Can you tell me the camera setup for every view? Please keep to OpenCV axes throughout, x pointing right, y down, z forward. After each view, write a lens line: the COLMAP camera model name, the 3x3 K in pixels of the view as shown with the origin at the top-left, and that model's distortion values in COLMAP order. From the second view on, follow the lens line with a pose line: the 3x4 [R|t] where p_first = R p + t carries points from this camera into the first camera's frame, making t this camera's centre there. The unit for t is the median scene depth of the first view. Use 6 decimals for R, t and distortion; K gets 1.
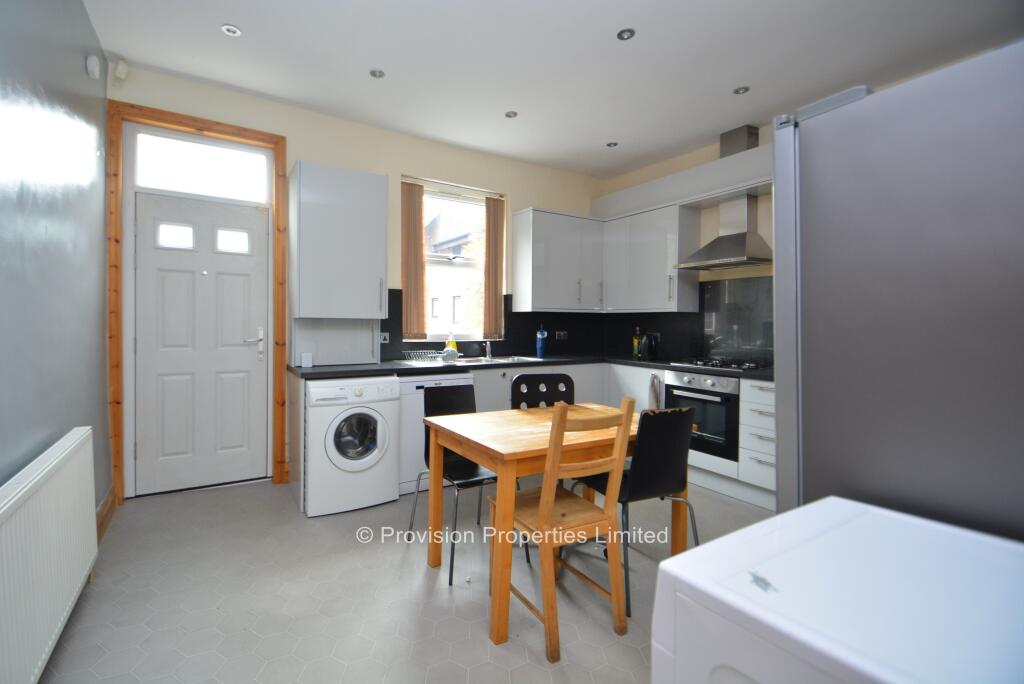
lens RADIAL K [[449.5, 0, 476.1], [0, 449.5, 329.3], [0, 0, 1]] dist [0.020769, -0.021931]
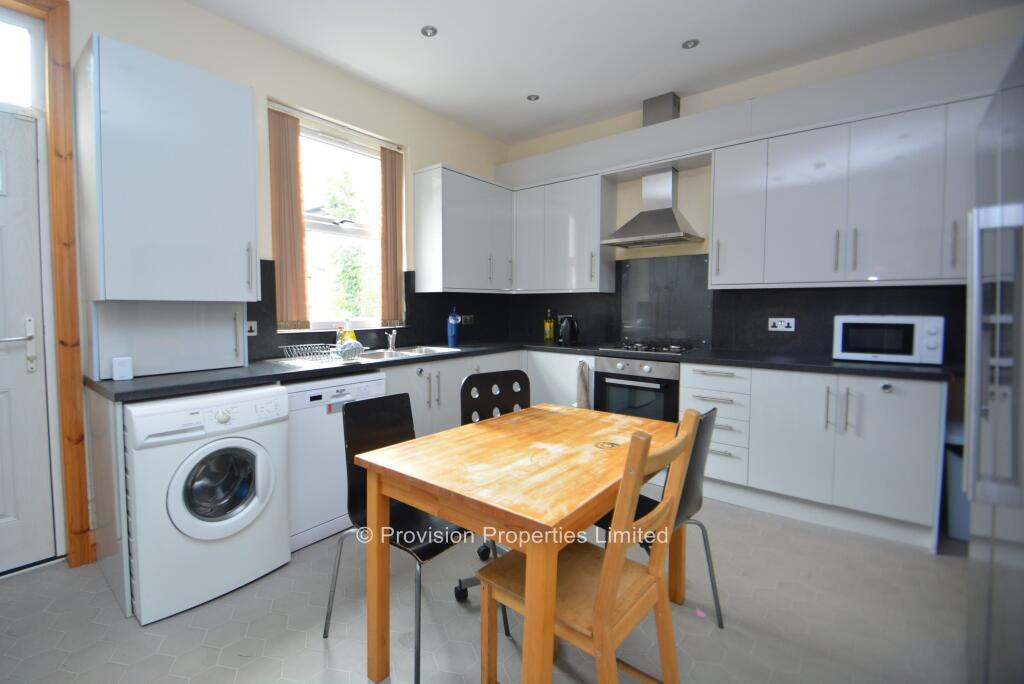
lens RADIAL K [[449.5, 0, 476.1], [0, 449.5, 329.3], [0, 0, 1]] dist [0.020769, -0.021931]
pose [[0.946338, -0.026304, 0.322107, -0.099935], [0.014371, 0.999121, 0.039367, -0.003000], [-0.322859, -0.032626, 0.945885, 0.225402]]
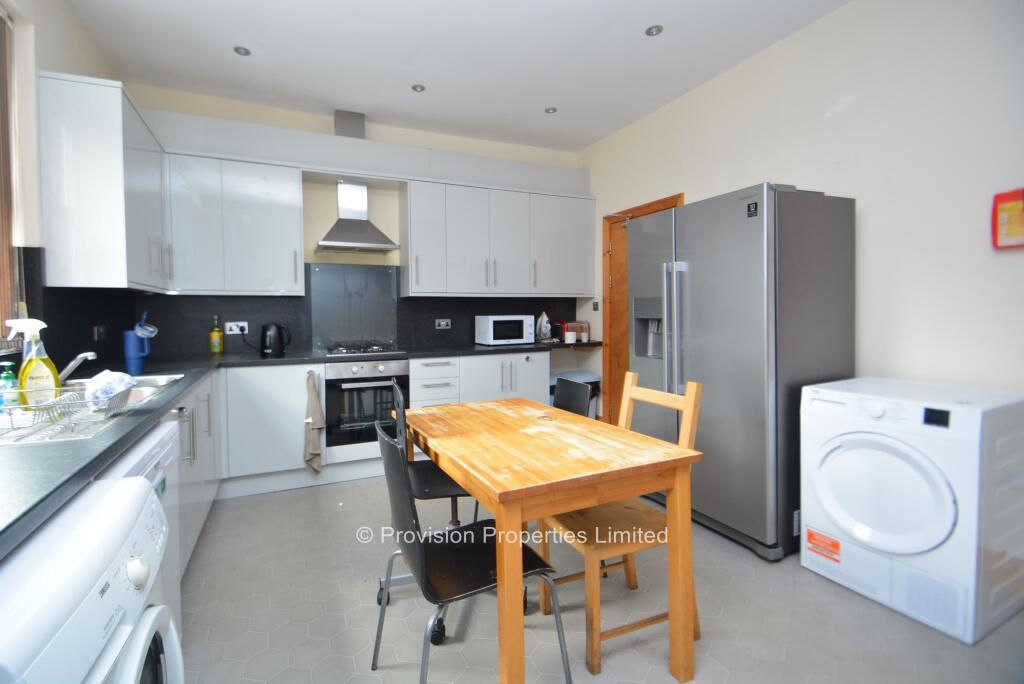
lens RADIAL K [[449.5, 0, 476.1], [0, 449.5, 329.3], [0, 0, 1]] dist [0.020769, -0.021931]
pose [[0.121039, -0.047976, 0.991488, -0.398570], [0.025007, 0.998662, 0.045271, -0.006041], [-0.992333, 0.019314, 0.122077, 0.624682]]
